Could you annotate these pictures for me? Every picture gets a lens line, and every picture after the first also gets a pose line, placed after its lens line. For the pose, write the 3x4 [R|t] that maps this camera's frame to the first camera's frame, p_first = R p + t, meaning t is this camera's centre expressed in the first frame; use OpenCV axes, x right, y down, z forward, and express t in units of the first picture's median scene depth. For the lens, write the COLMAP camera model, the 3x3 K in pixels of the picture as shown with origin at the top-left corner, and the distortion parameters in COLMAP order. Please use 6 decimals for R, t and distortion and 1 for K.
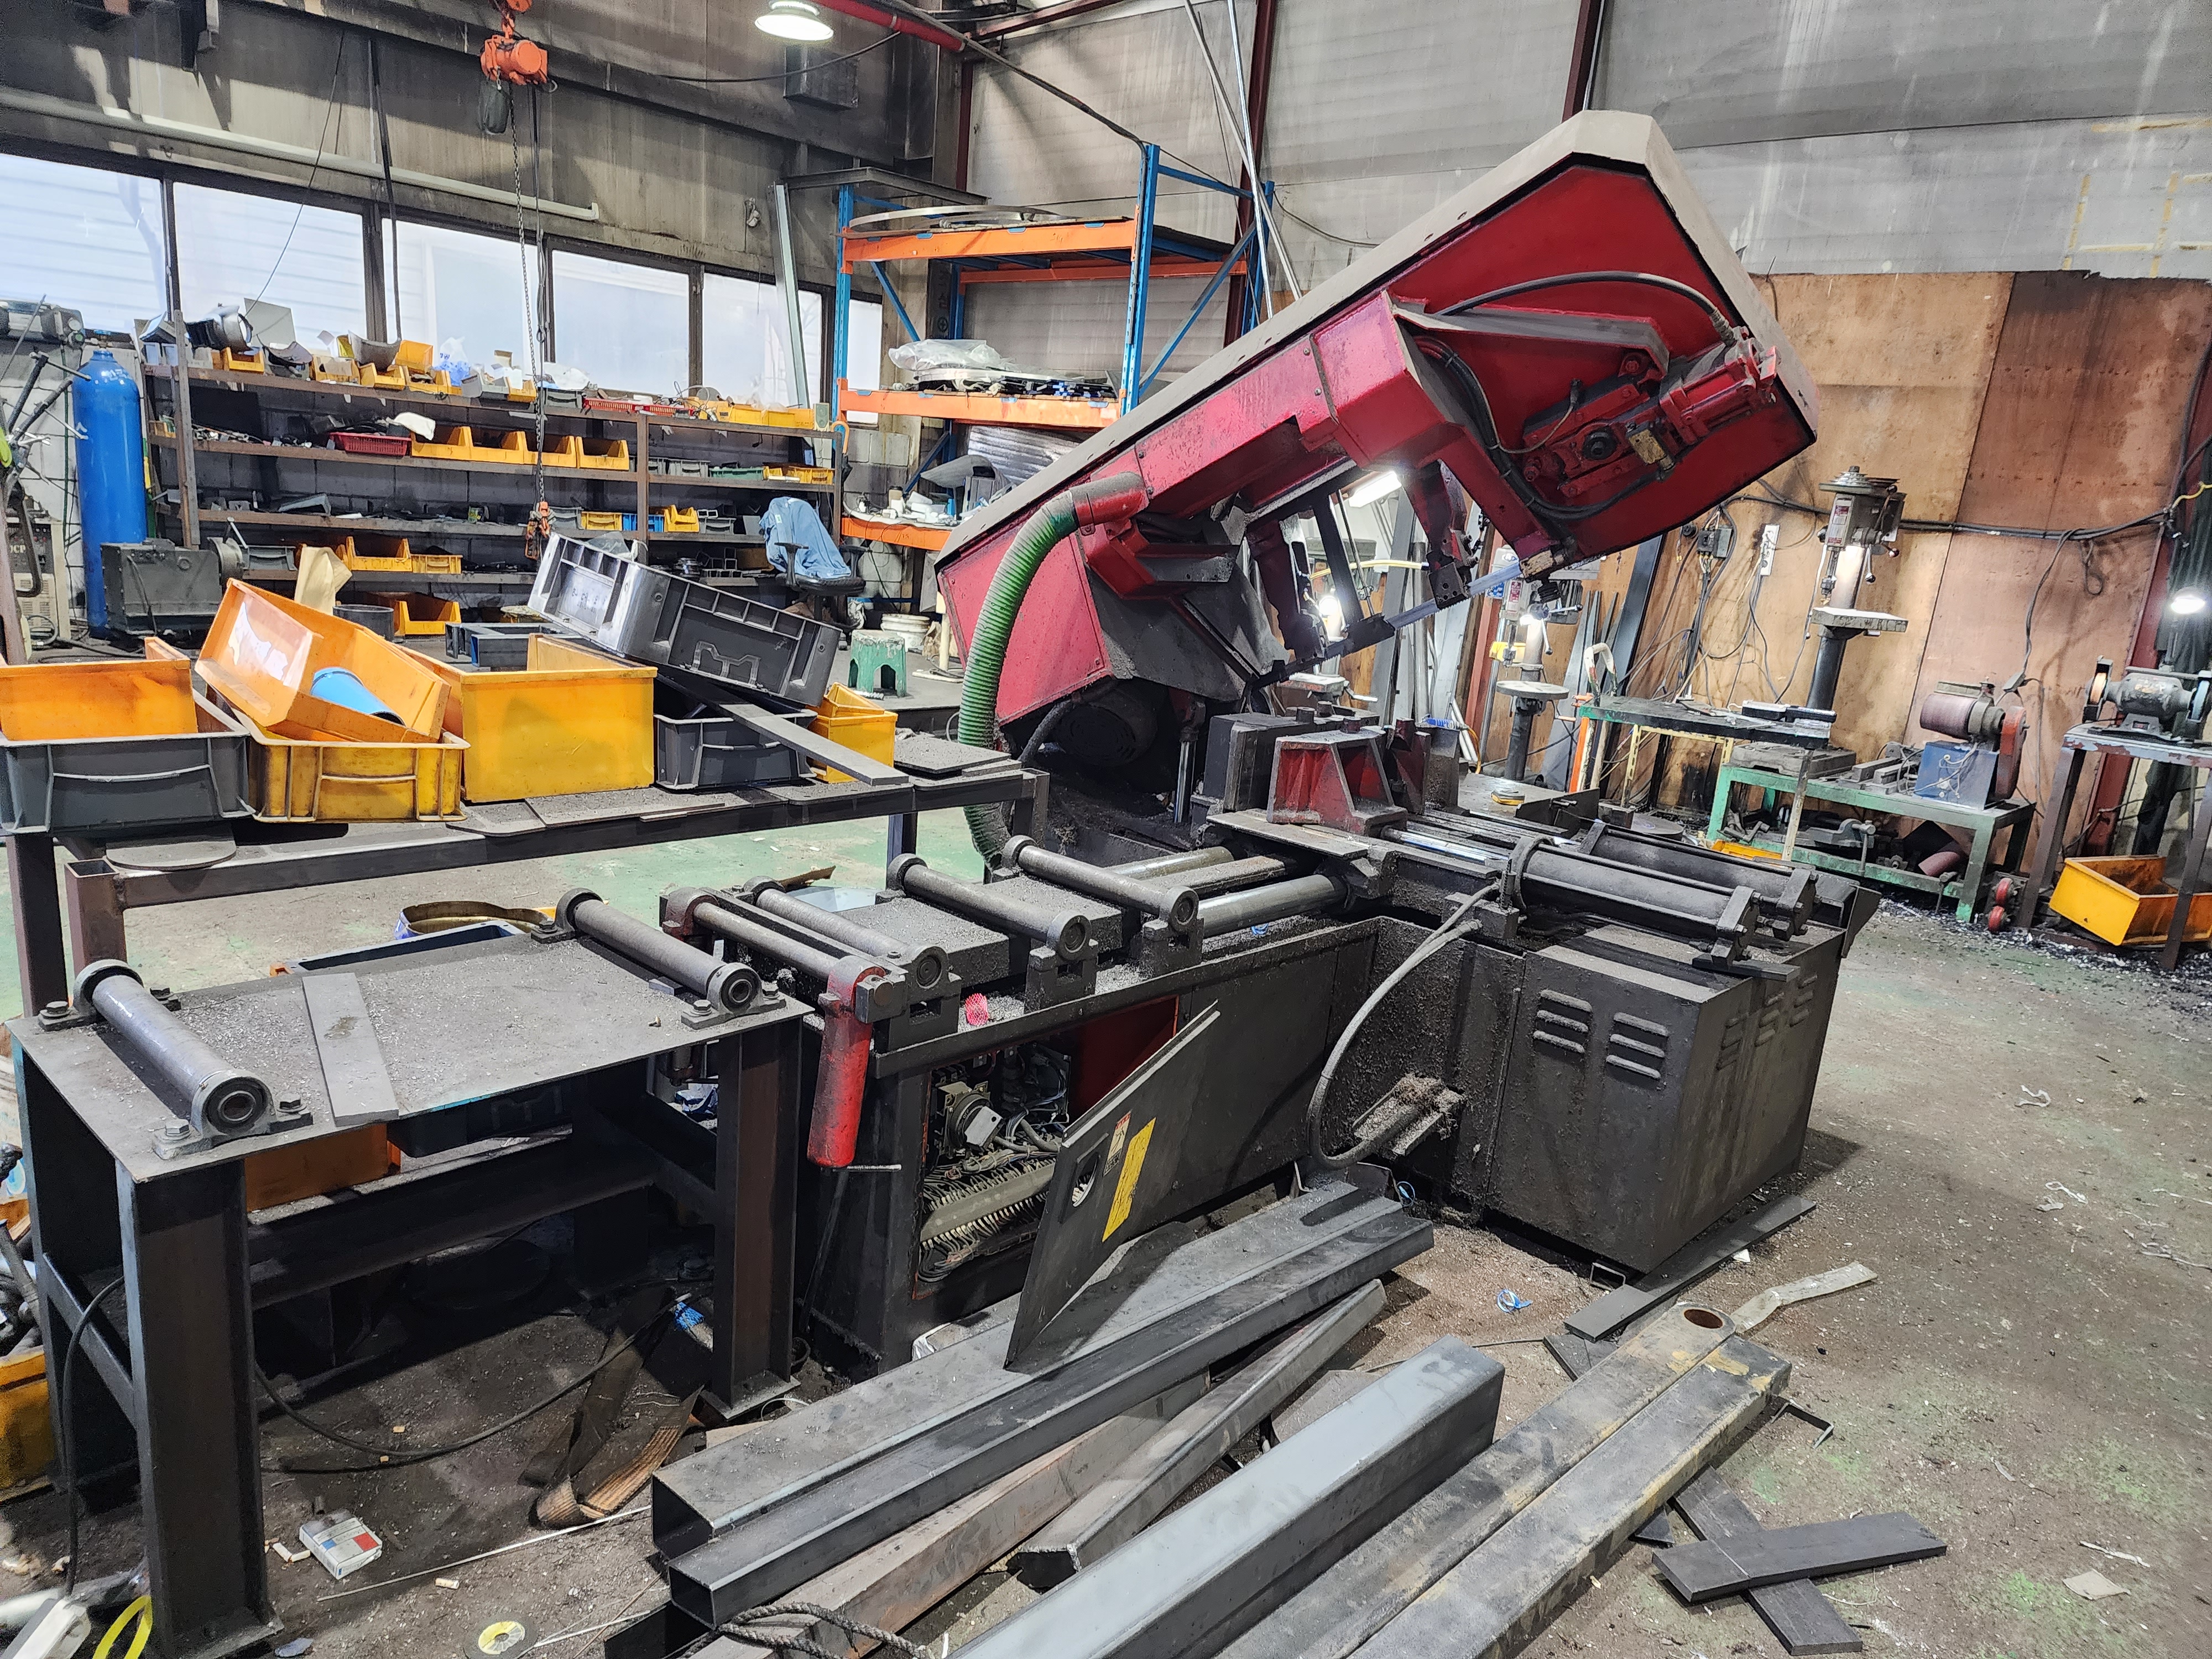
lens RADIAL K [[1462.5, 0, 1110.7], [0, 1462.5, 854.5], [0, 0, 1]] dist [0.076733, -0.072721]
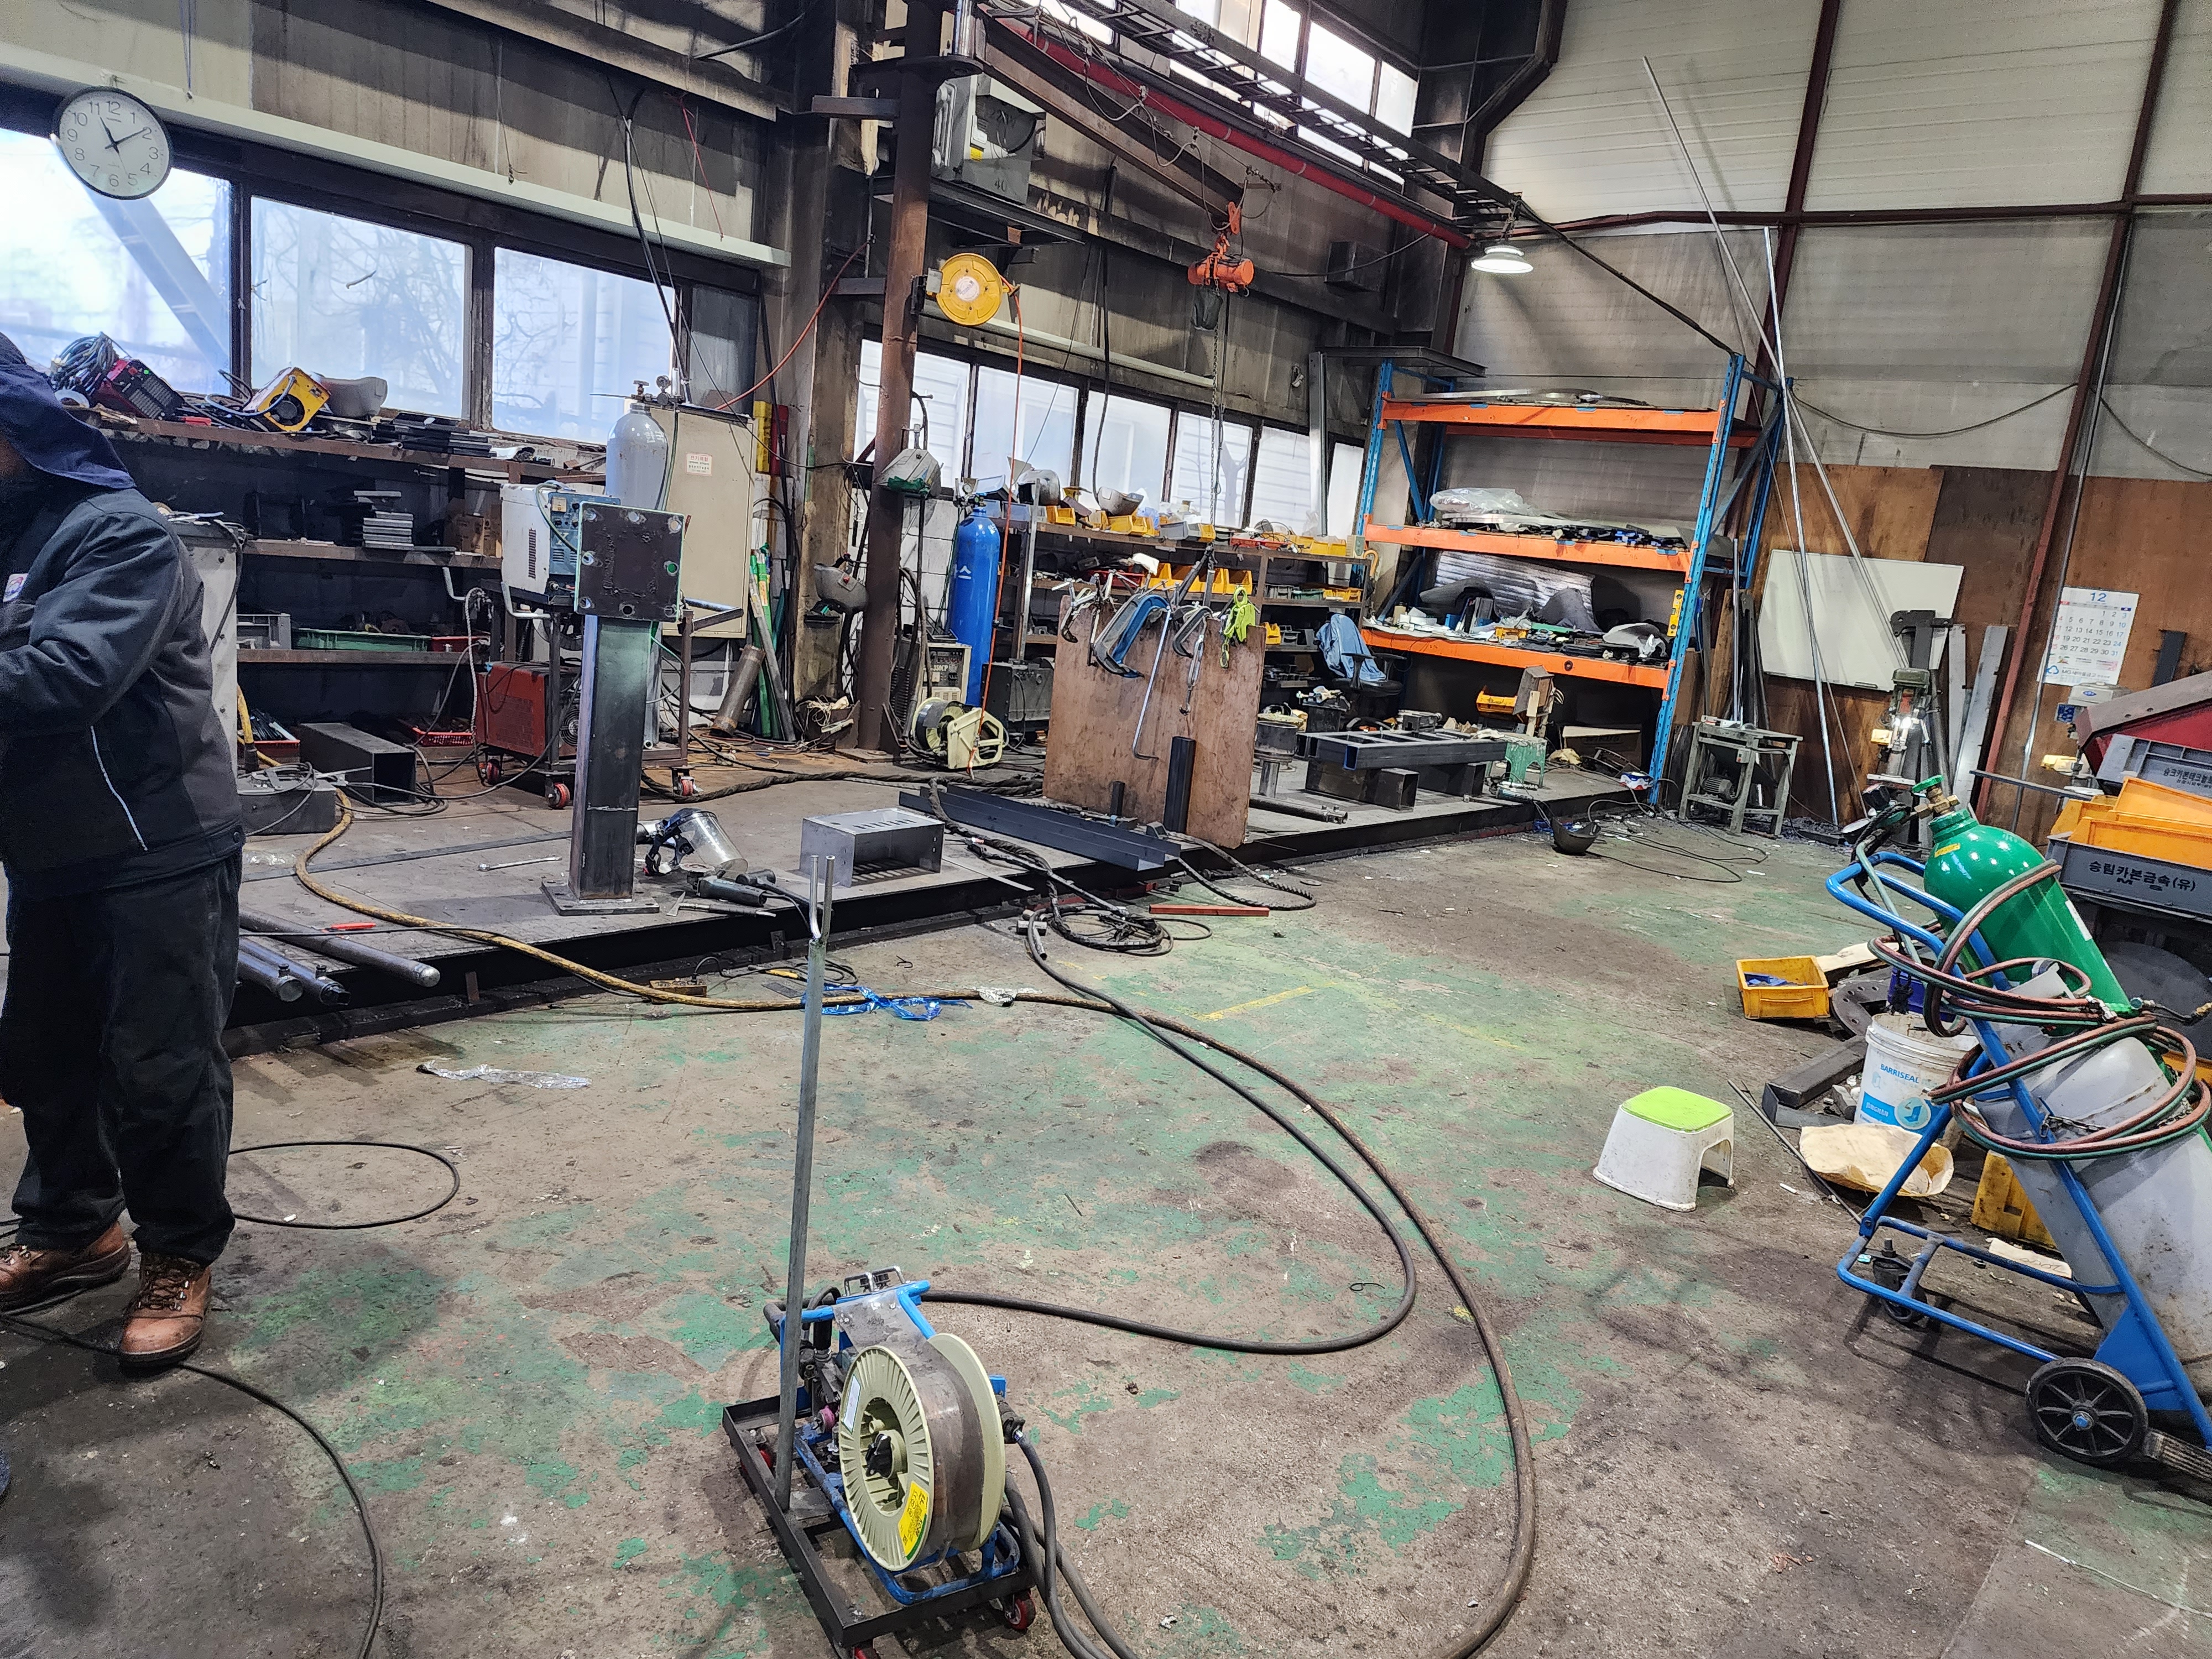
lens RADIAL K [[1499.4, 0, 1114.2], [0, 1499.4, 839.7], [0, 0, 1]] dist [0.075236, -0.080227]
pose [[0.997542, 0.014396, 0.068570, -0.596395], [-0.011095, 0.998772, -0.048278, -0.000724], [-0.069181, 0.047398, 0.996478, -0.231541]]
